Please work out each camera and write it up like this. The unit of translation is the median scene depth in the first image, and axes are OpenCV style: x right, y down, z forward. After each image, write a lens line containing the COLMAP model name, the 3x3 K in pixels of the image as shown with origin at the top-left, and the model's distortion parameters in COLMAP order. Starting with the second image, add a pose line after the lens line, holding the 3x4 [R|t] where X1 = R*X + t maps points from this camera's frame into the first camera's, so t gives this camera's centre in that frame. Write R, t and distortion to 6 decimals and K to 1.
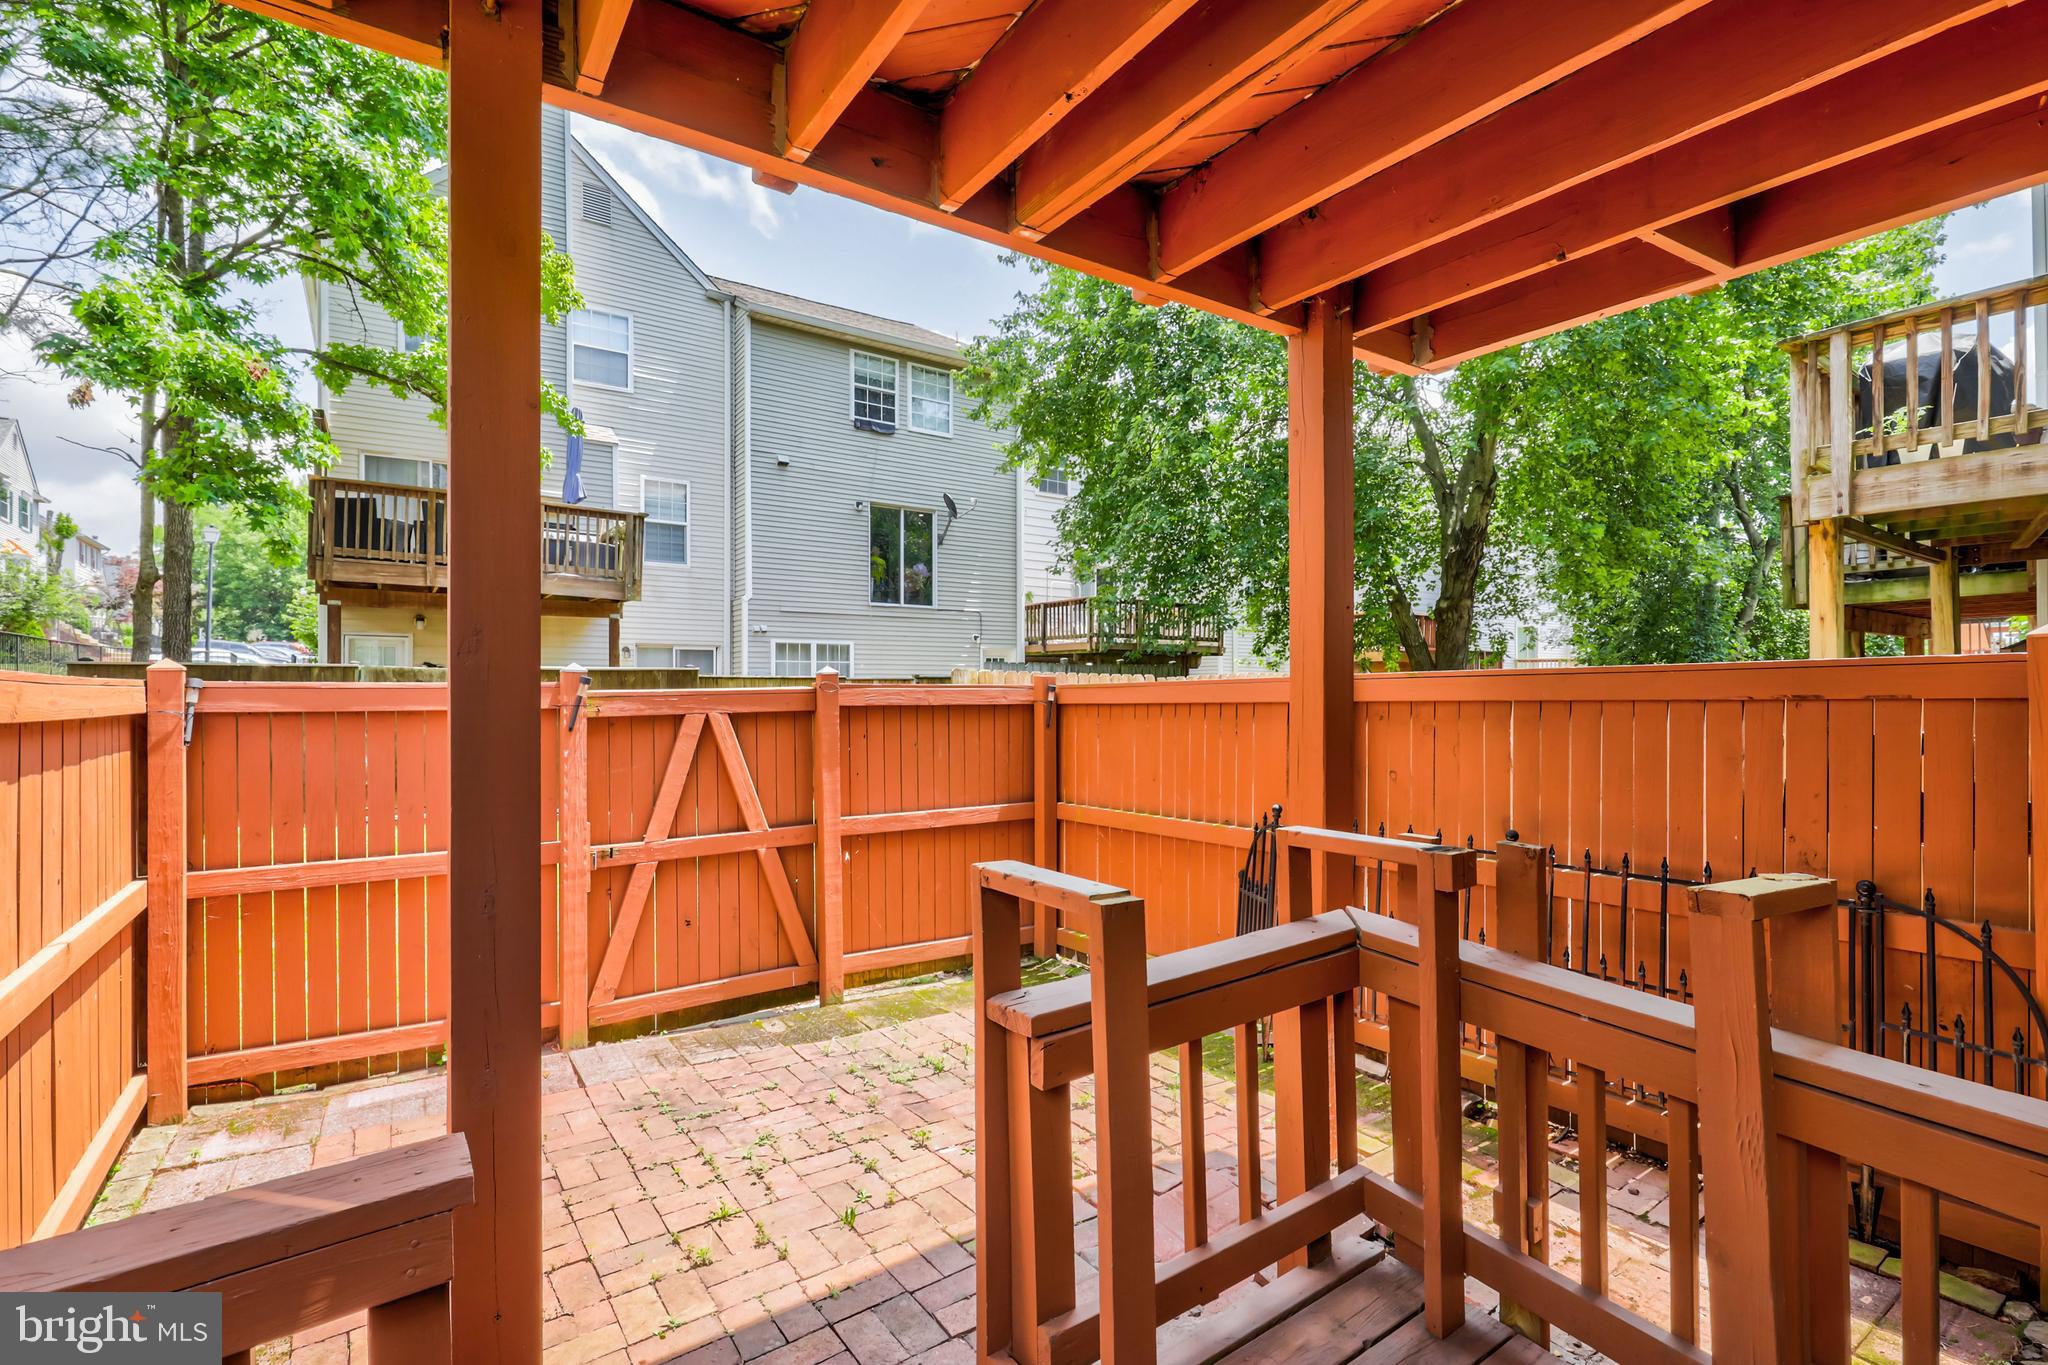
lens RADIAL K [[926.8, 0, 1029.3], [0, 926.8, 668.5], [0, 0, 1]] dist [0.000988, 0.000841]
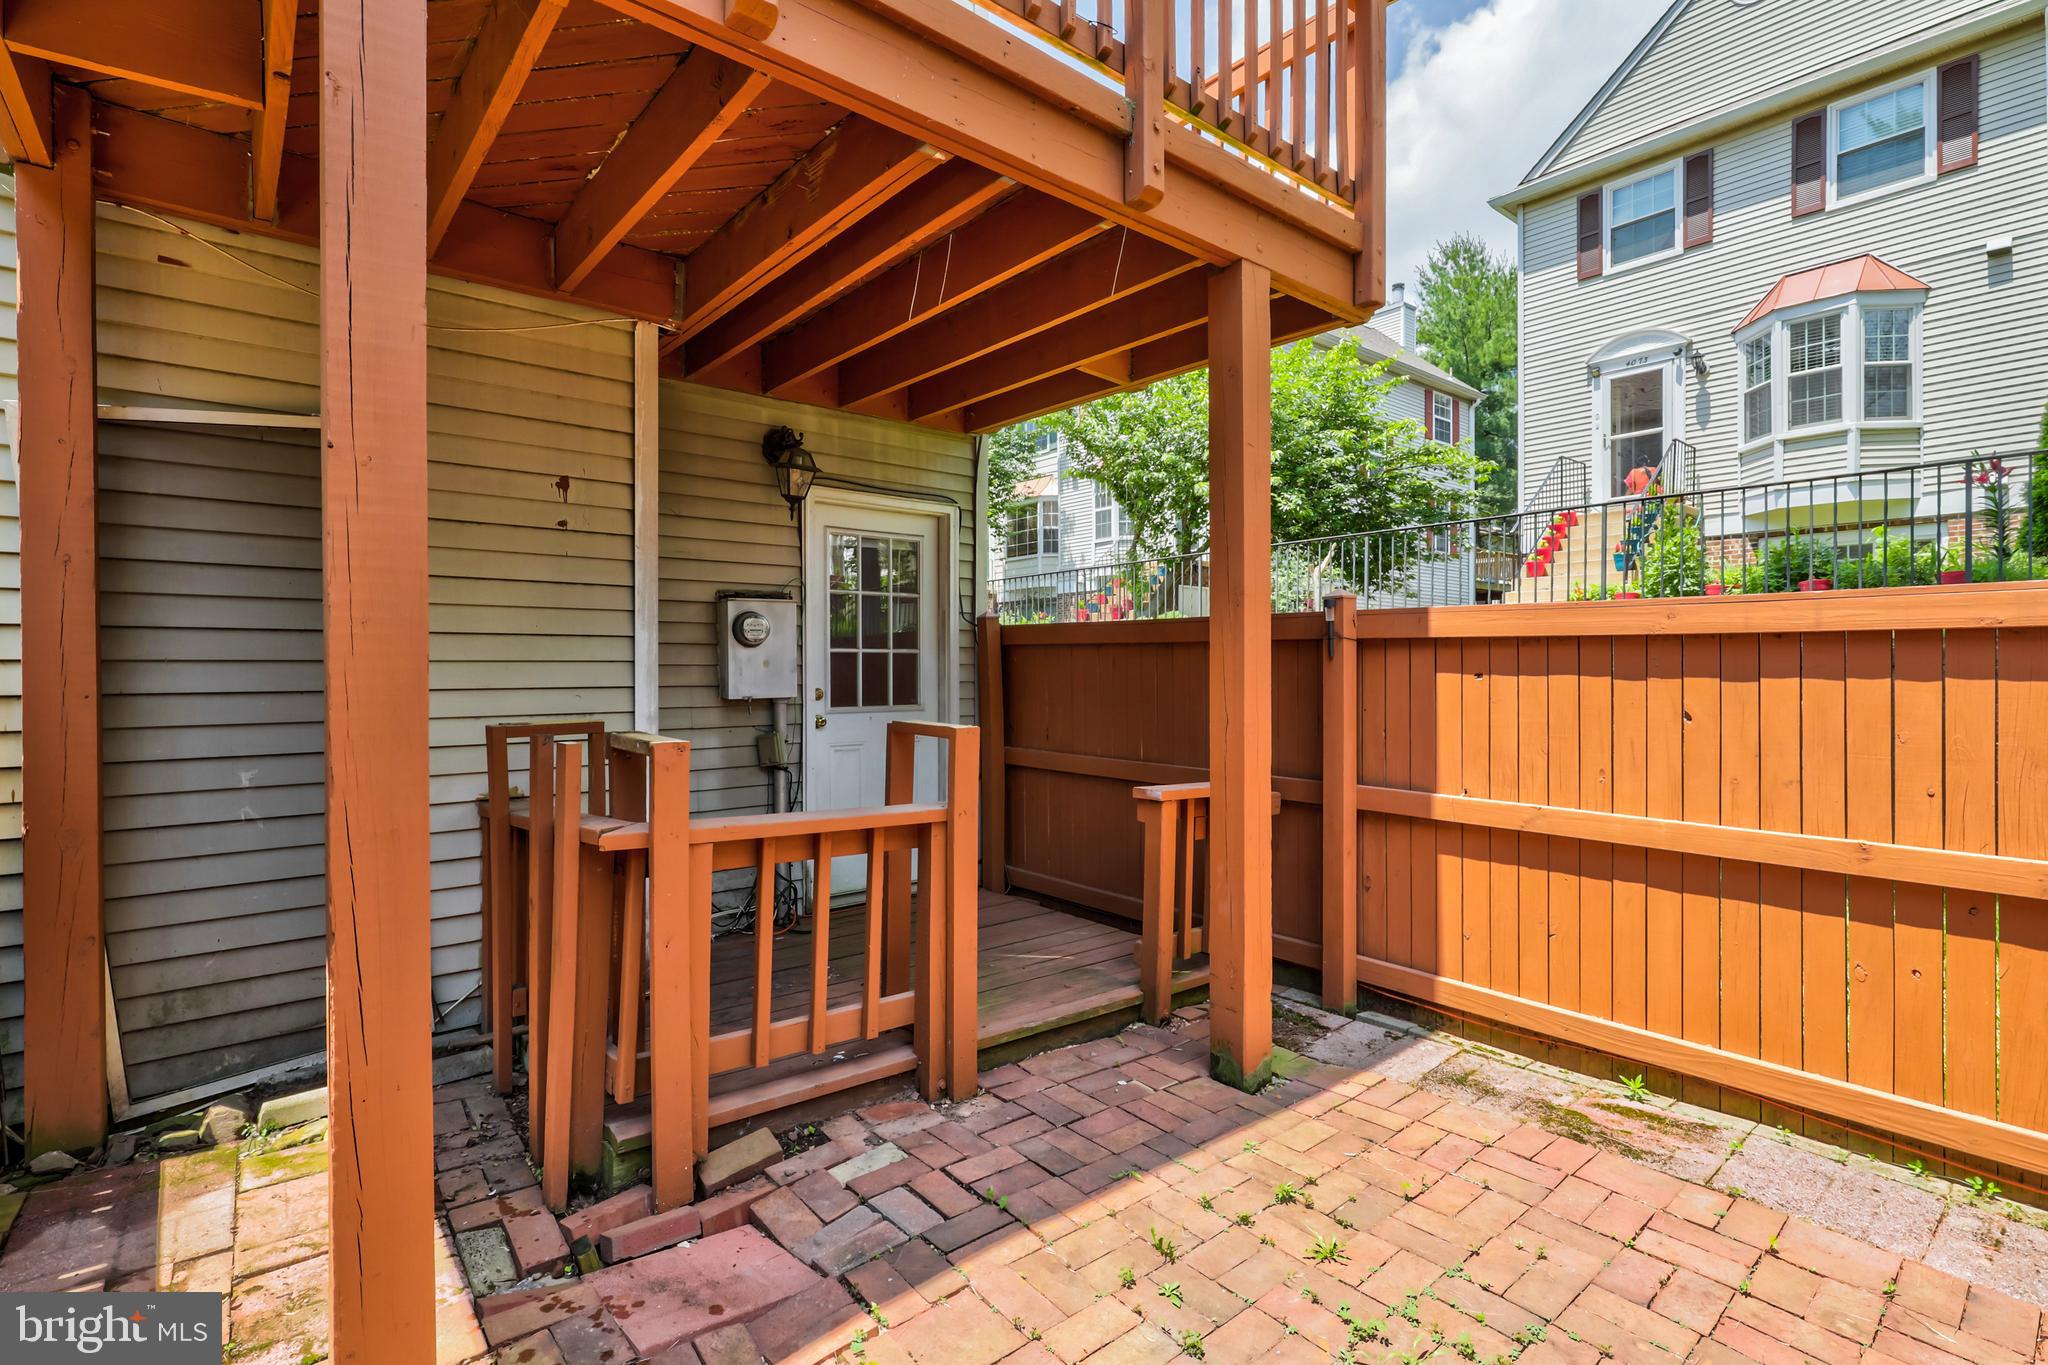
lens RADIAL K [[960.3, 0, 1024.0], [0, 960.3, 682.5], [0, 0, 1]] dist [0.001556, -0.000590]
pose [[-0.997773, 0.004337, -0.066565, -0.013851], [0.005026, 0.999935, -0.010186, 0.081301], [0.066516, -0.010498, -0.997730, 1.362981]]
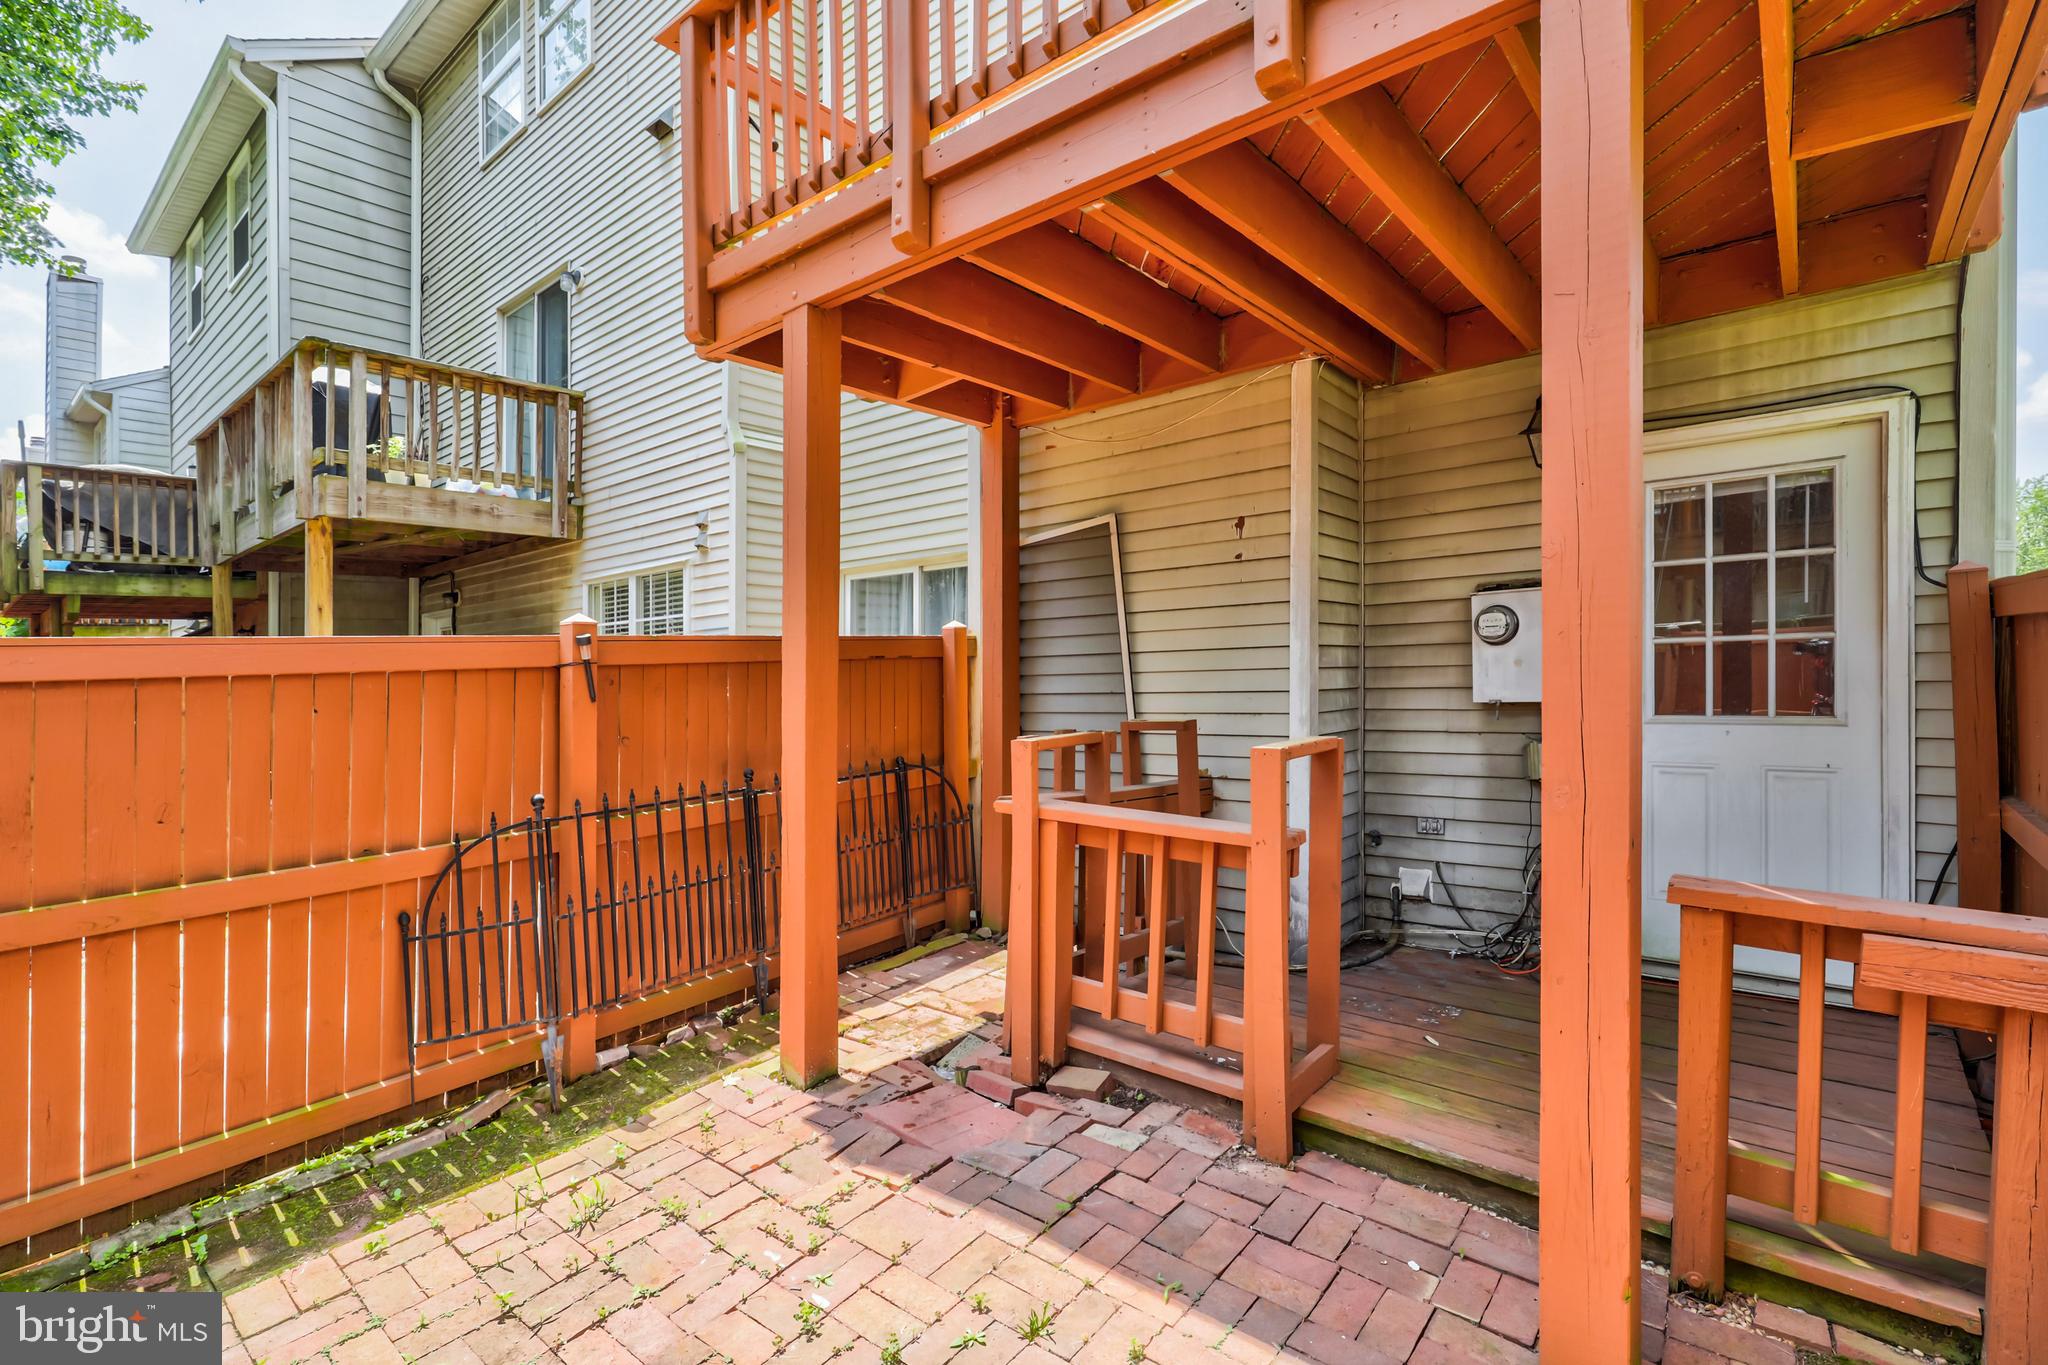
lens RADIAL K [[940.3, 0, 1016.3], [0, 940.3, 656.2], [0, 0, 1]] dist [0.002438, -0.000696]
pose [[-0.247186, 0.023708, 0.968678, -0.695495], [0.006892, 0.999718, -0.022709, 0.054241], [-0.968943, 0.001062, -0.247280, 0.893477]]
